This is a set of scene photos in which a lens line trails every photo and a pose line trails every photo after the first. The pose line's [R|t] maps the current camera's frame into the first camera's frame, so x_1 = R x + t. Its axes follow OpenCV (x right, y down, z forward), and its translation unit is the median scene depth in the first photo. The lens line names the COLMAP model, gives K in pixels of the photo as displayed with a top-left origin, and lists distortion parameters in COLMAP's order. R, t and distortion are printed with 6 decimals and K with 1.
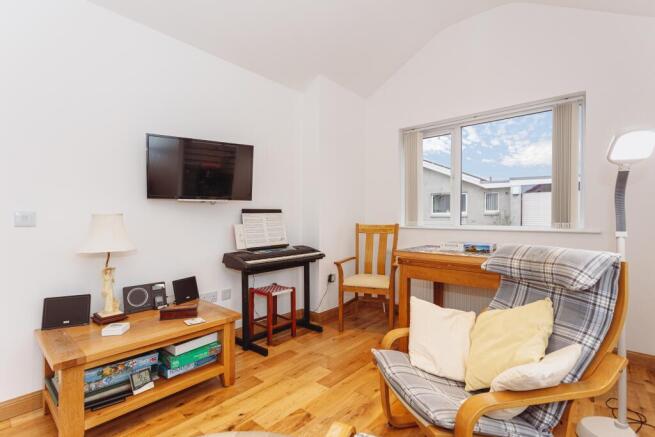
lens RADIAL K [[321.0, 0, 328.4], [0, 321.0, 219.1], [0, 0, 1]] dist [-0.039932, 0.005883]
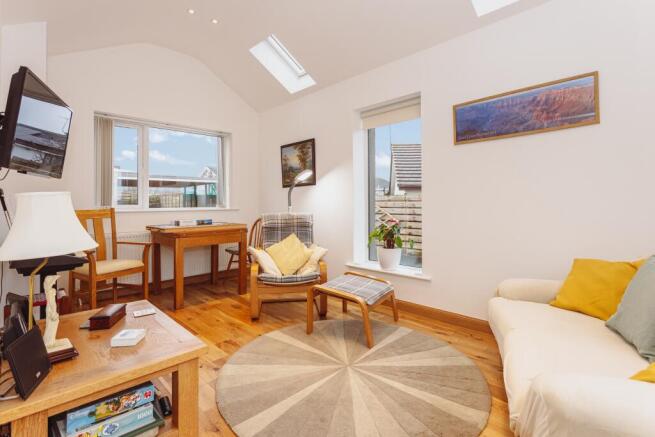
lens RADIAL K [[321.0, 0, 329.4], [0, 321.0, 215.1], [0, 0, 1]] dist [-0.039932, 0.005883]
pose [[0.076348, -0.035146, 0.996462, -0.972780], [0.016164, 0.999291, 0.034007, 0.017380], [-0.996950, 0.013511, 0.076862, 0.297069]]
